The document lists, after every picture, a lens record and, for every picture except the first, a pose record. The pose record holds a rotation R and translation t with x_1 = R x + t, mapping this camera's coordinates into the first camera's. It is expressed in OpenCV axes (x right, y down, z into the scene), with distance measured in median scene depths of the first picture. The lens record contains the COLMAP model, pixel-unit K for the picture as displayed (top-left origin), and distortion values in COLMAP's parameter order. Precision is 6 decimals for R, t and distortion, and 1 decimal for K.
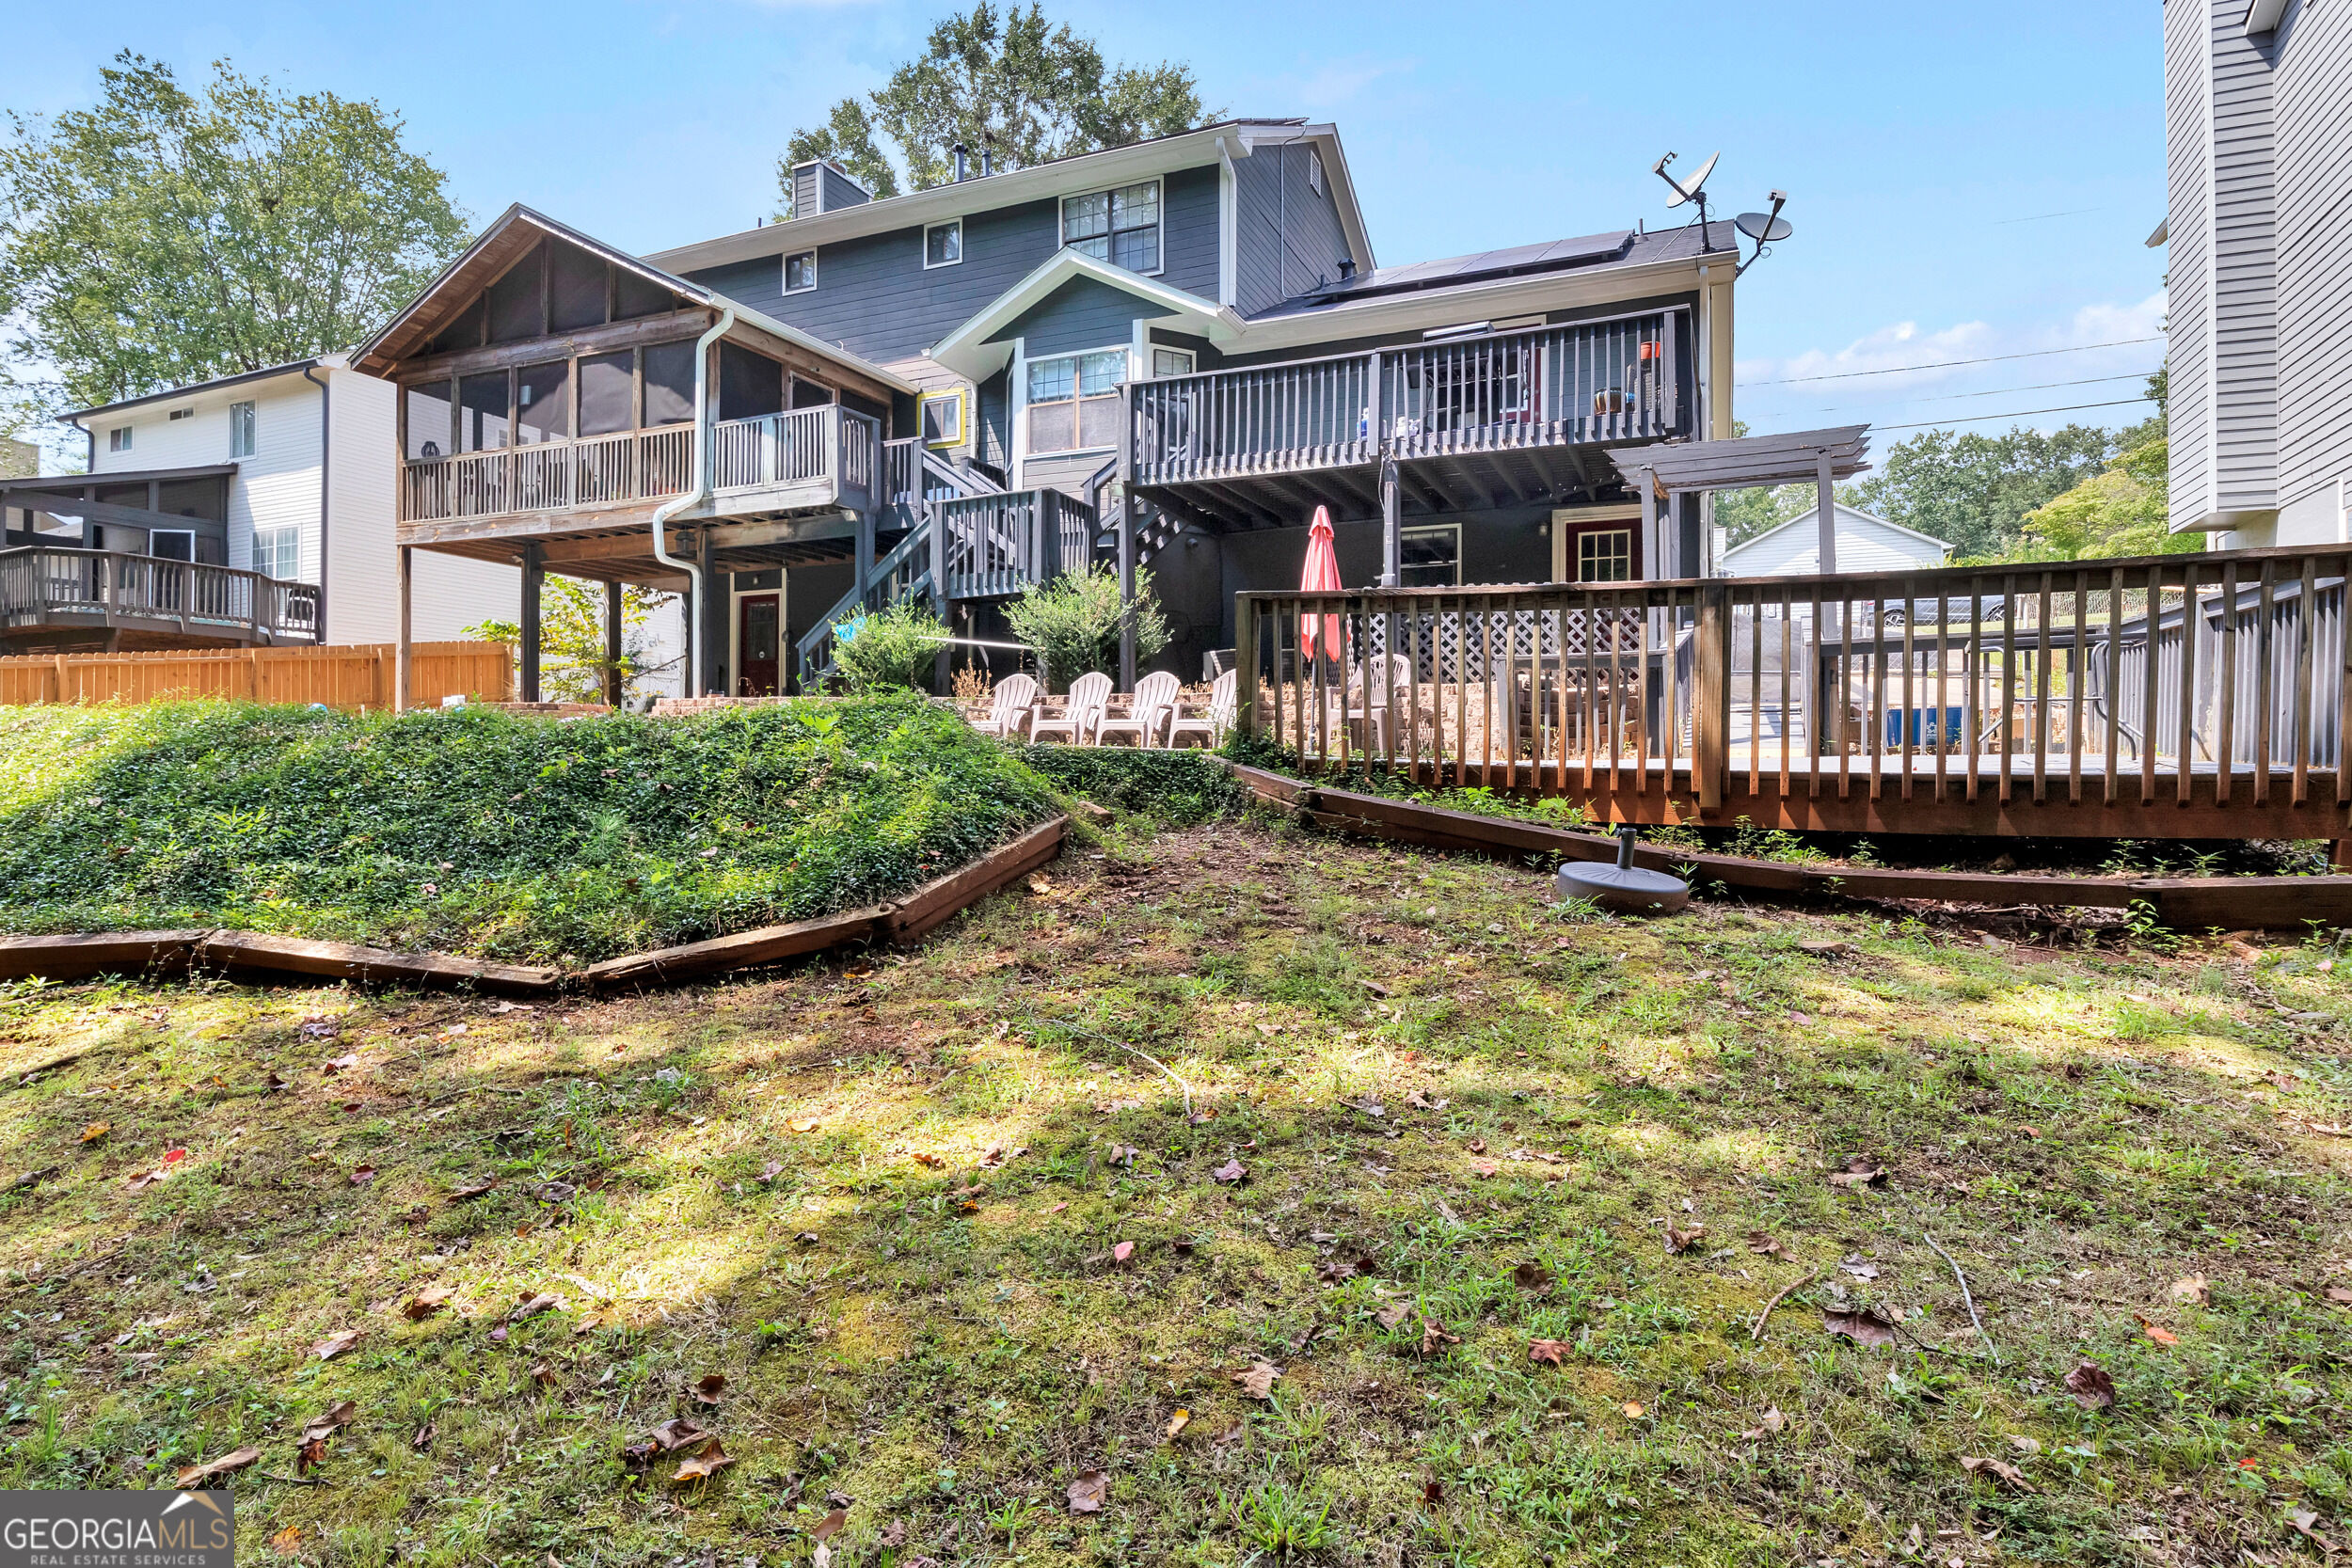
lens RADIAL K [[1225.0, 0, 1171.6], [0, 1225.0, 776.1], [0, 0, 1]] dist [-0.004722, -0.001330]
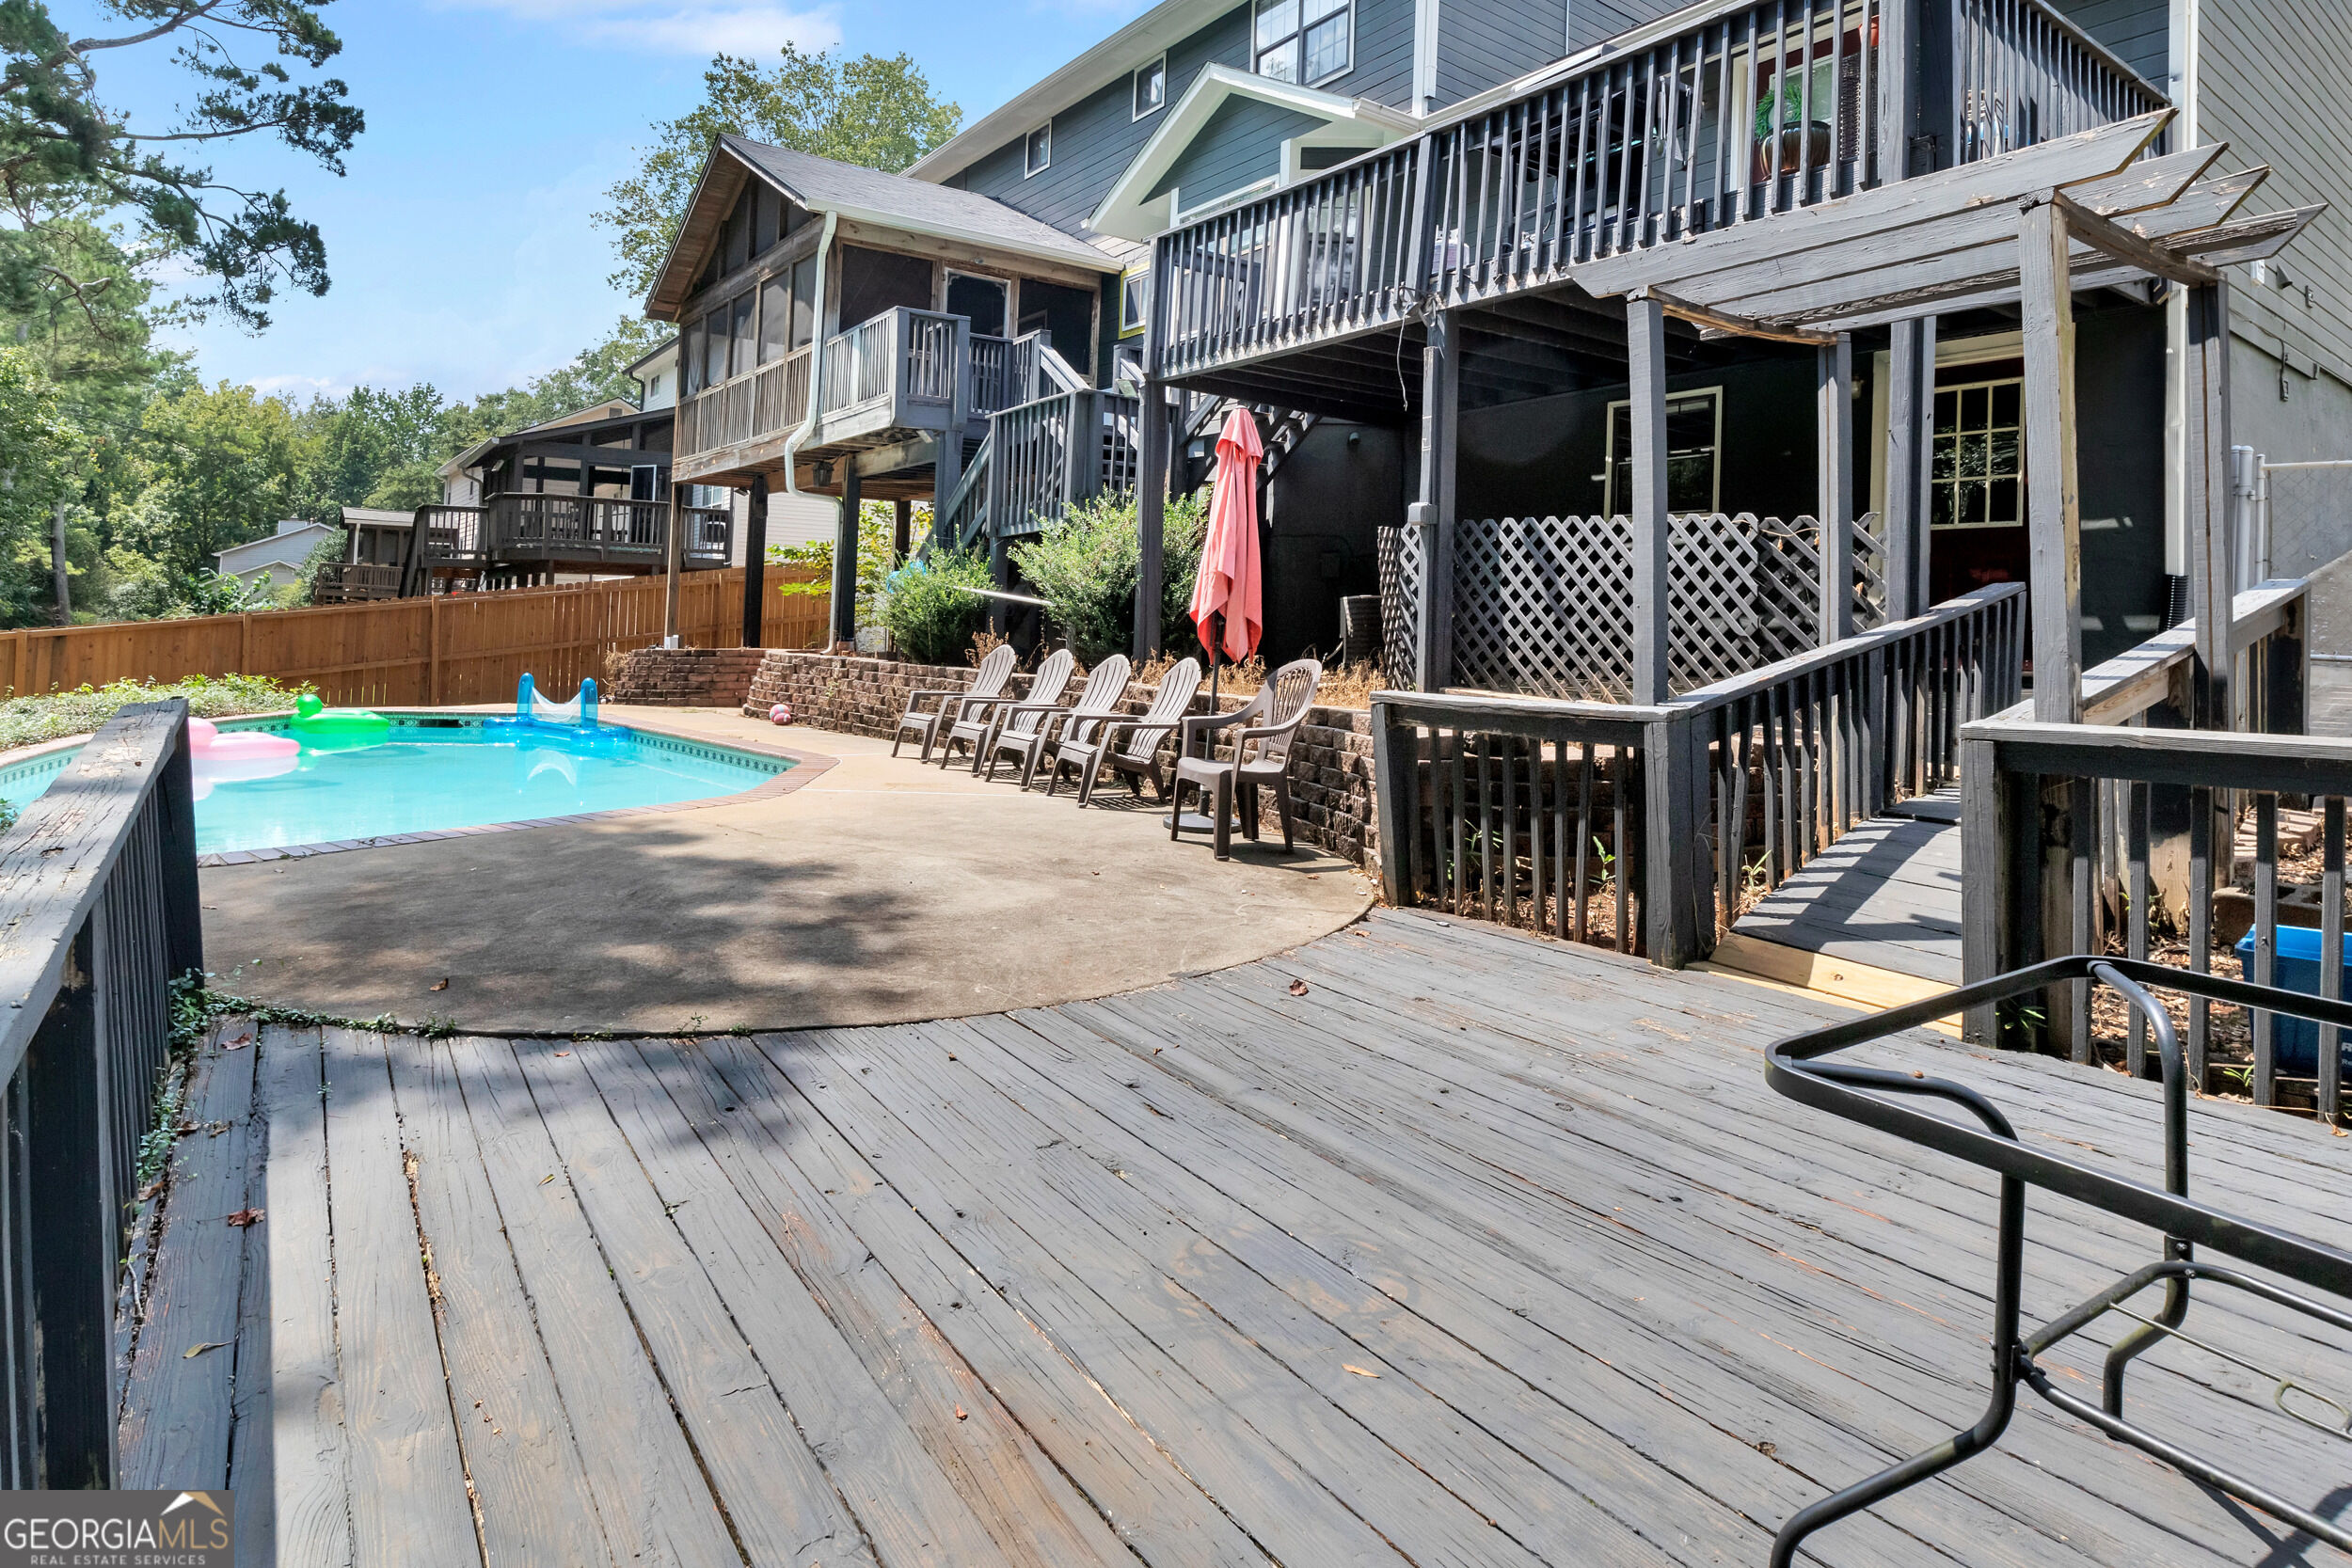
lens RADIAL K [[1225.0, 0, 1215.7], [0, 1225.0, 641.0], [0, 0, 1]] dist [-0.004722, -0.001330]
pose [[0.879360, 0.018277, -0.475807, 0.302421], [-0.014057, 0.999824, 0.012425, -0.082880], [0.475951, -0.004238, 0.879462, 0.343481]]
